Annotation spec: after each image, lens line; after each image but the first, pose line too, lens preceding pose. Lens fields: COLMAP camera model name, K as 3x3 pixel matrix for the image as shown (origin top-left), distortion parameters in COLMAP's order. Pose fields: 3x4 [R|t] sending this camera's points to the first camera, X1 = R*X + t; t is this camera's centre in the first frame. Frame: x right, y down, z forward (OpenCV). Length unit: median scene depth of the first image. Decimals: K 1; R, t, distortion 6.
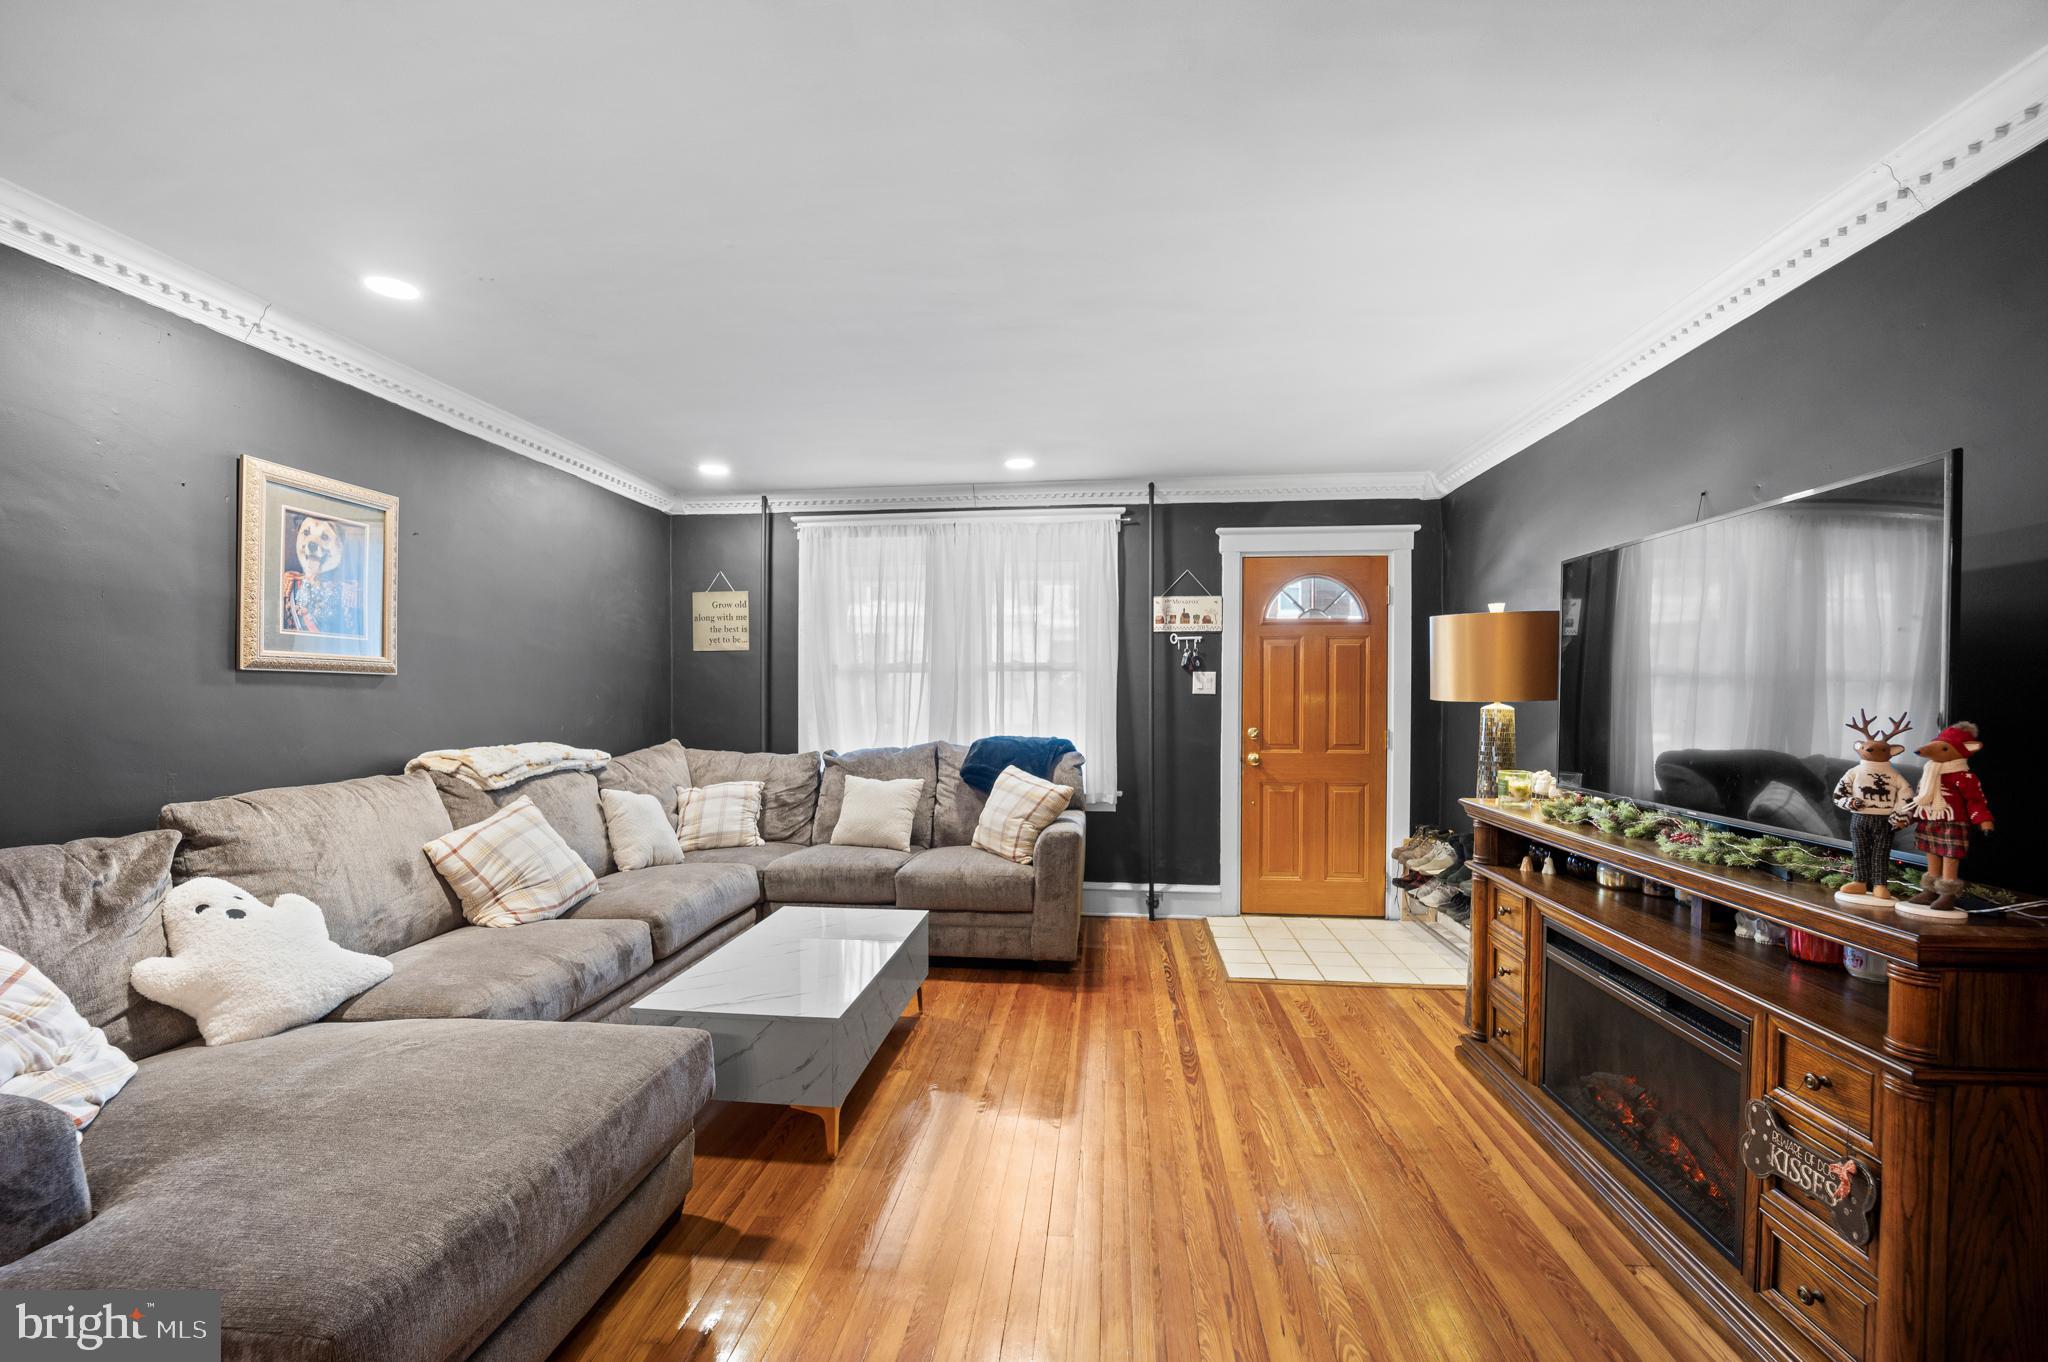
lens RADIAL K [[835.4, 0, 1027.9], [0, 835.4, 697.9], [0, 0, 1]] dist [-0.019236, 0.000617]
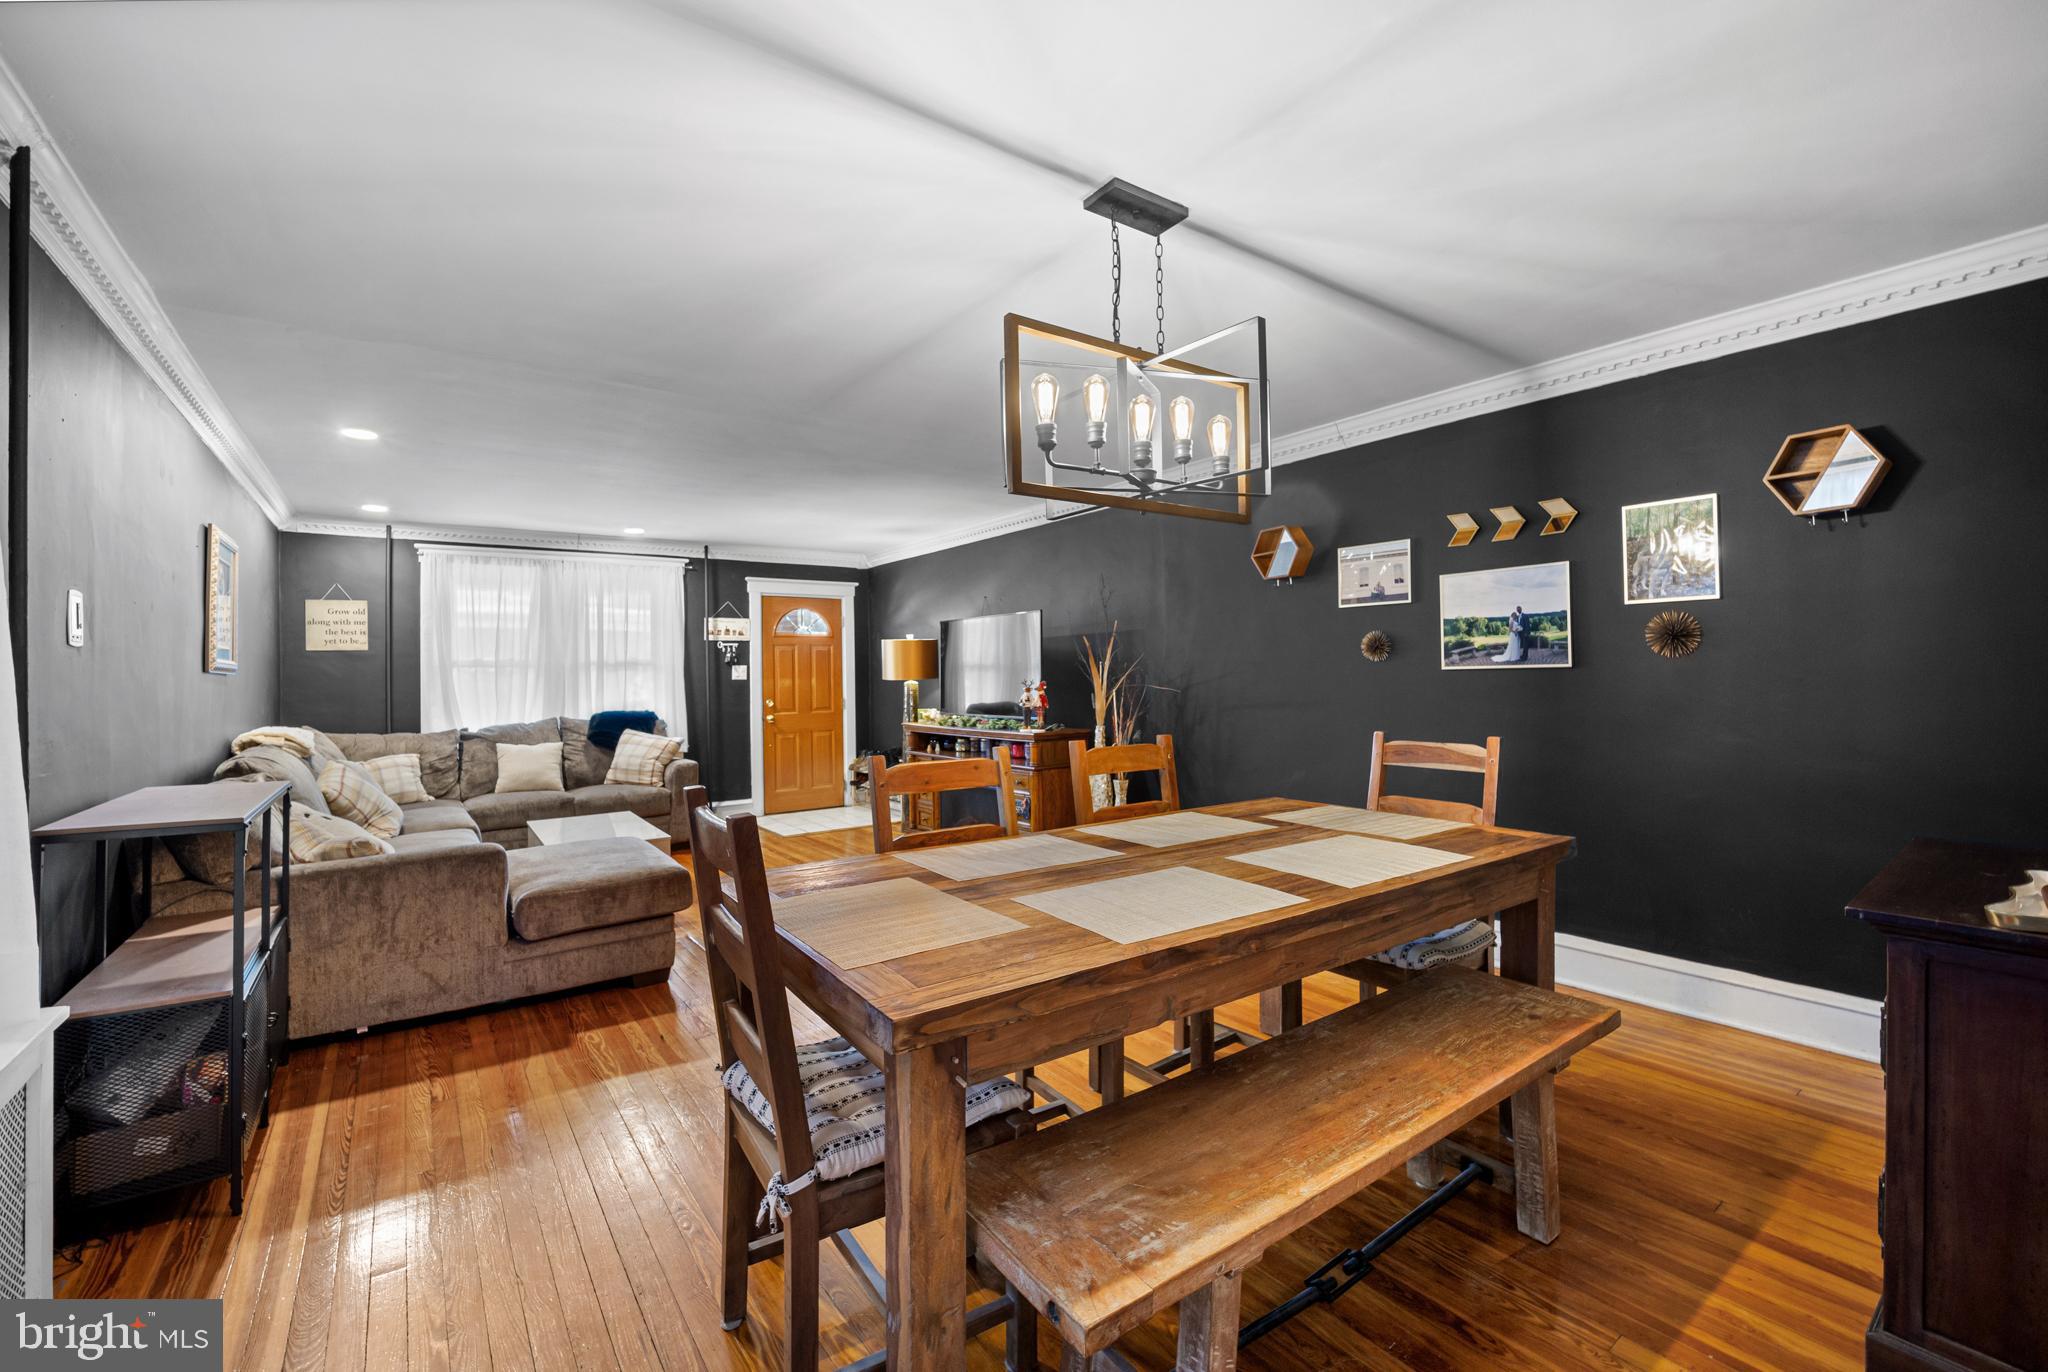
lens RADIAL K [[835.4, 0, 1022.2], [0, 835.4, 674.2], [0, 0, 1]] dist [-0.019236, 0.000617]
pose [[0.737785, -0.013357, 0.674903, -0.485586], [0.022377, 0.999739, -0.004675, 0.004718], [-0.674665, 0.018552, 0.737891, -0.564778]]
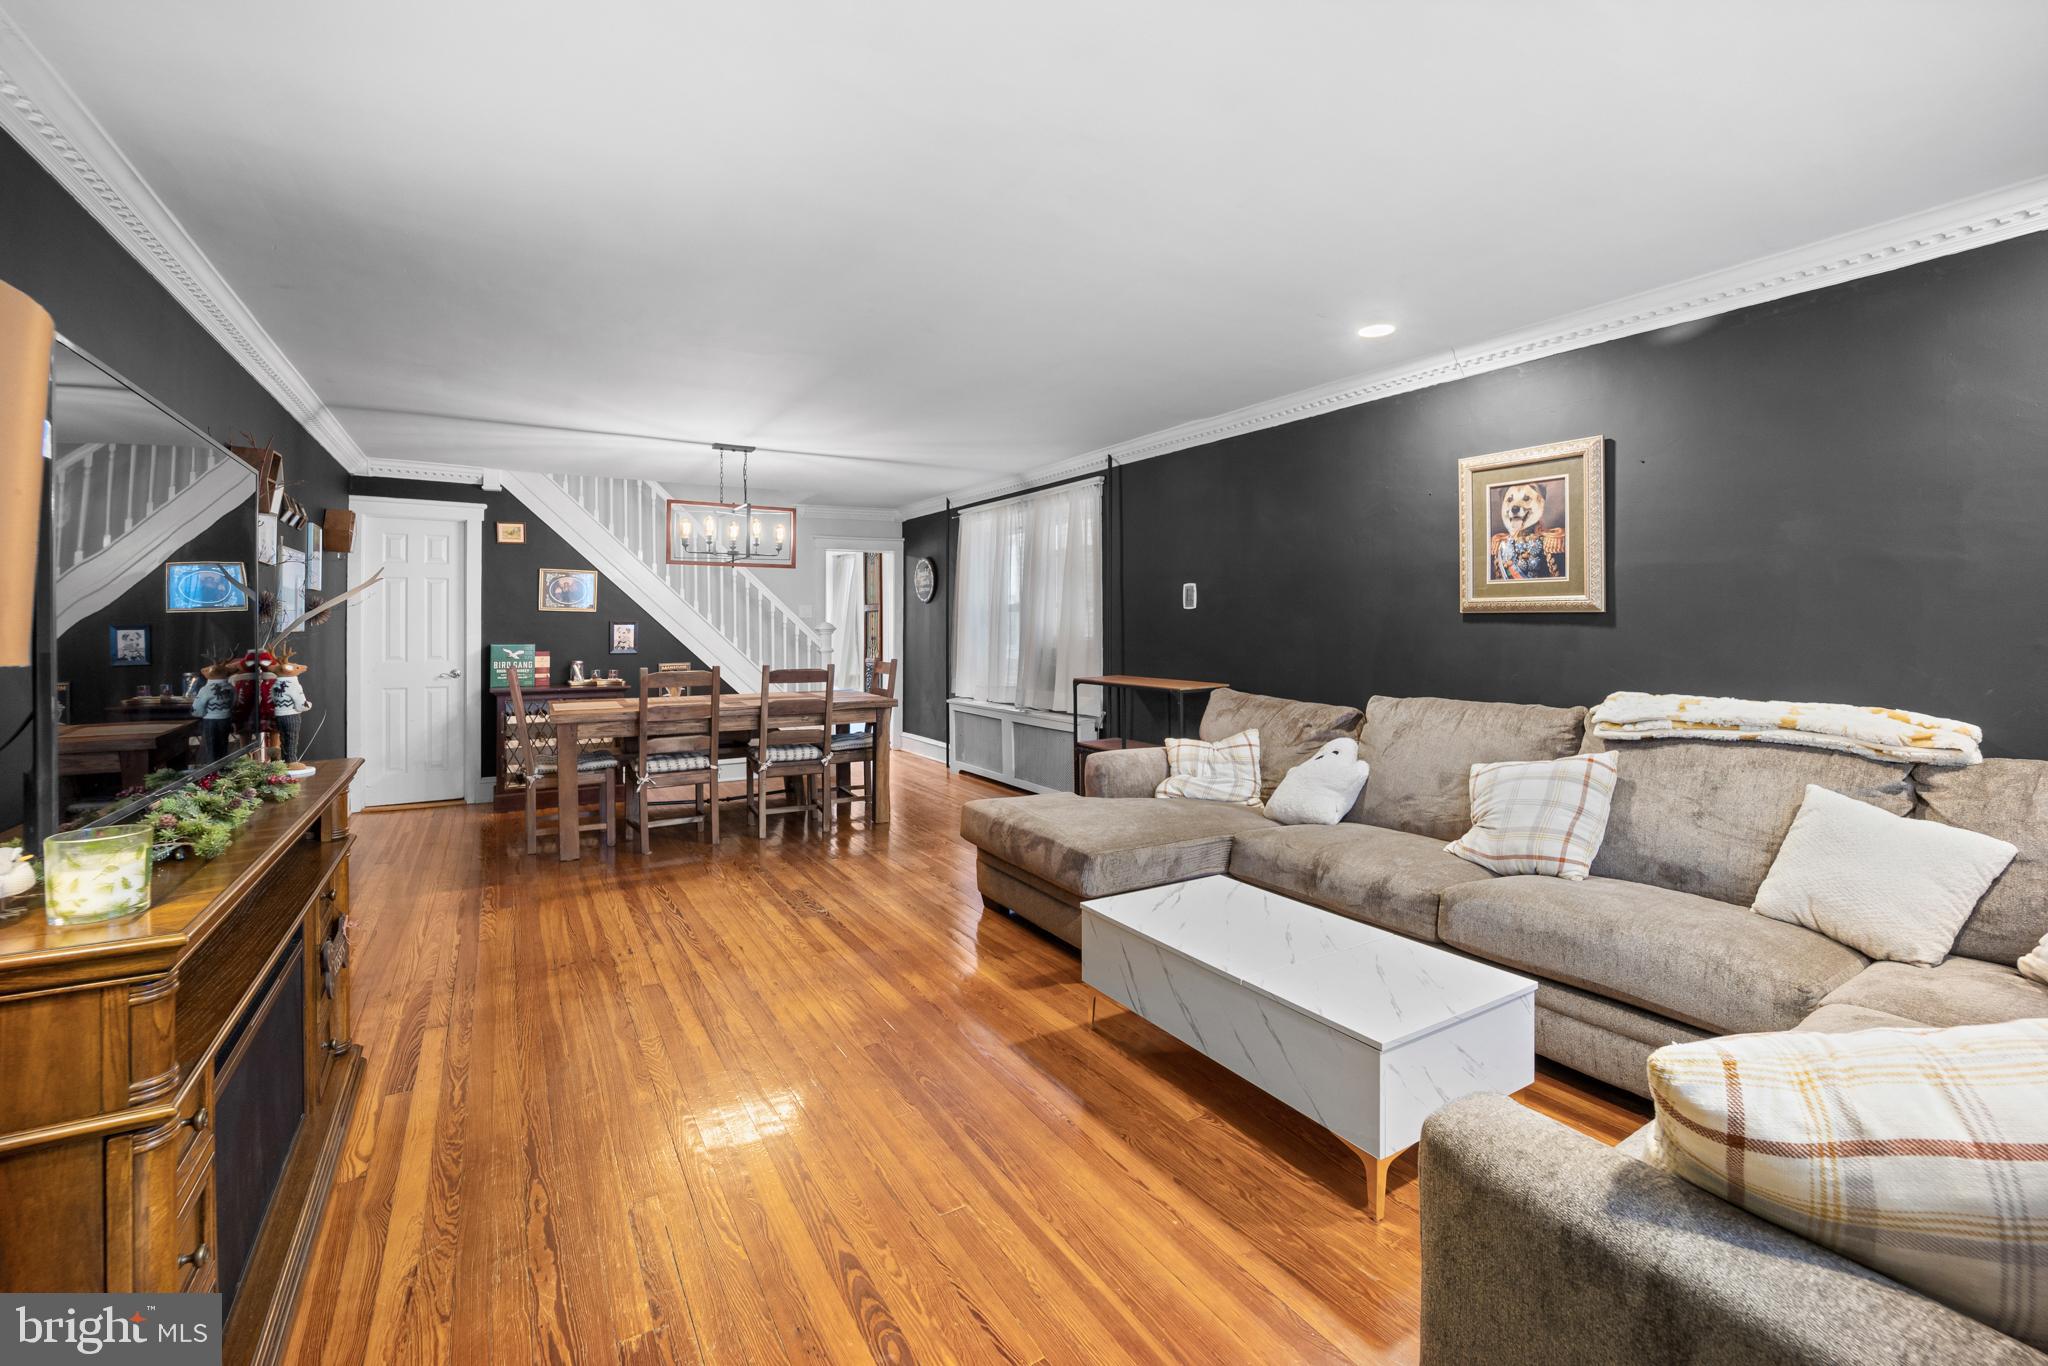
lens RADIAL K [[835.4, 0, 1019.0], [0, 835.4, 604.5], [0, 0, 1]] dist [-0.019236, 0.000617]
pose [[-0.788494, -0.015616, -0.614845, 0.276993], [-0.003590, 0.999777, -0.020789, -0.008732], [0.615032, -0.014184, -0.788374, 0.901998]]
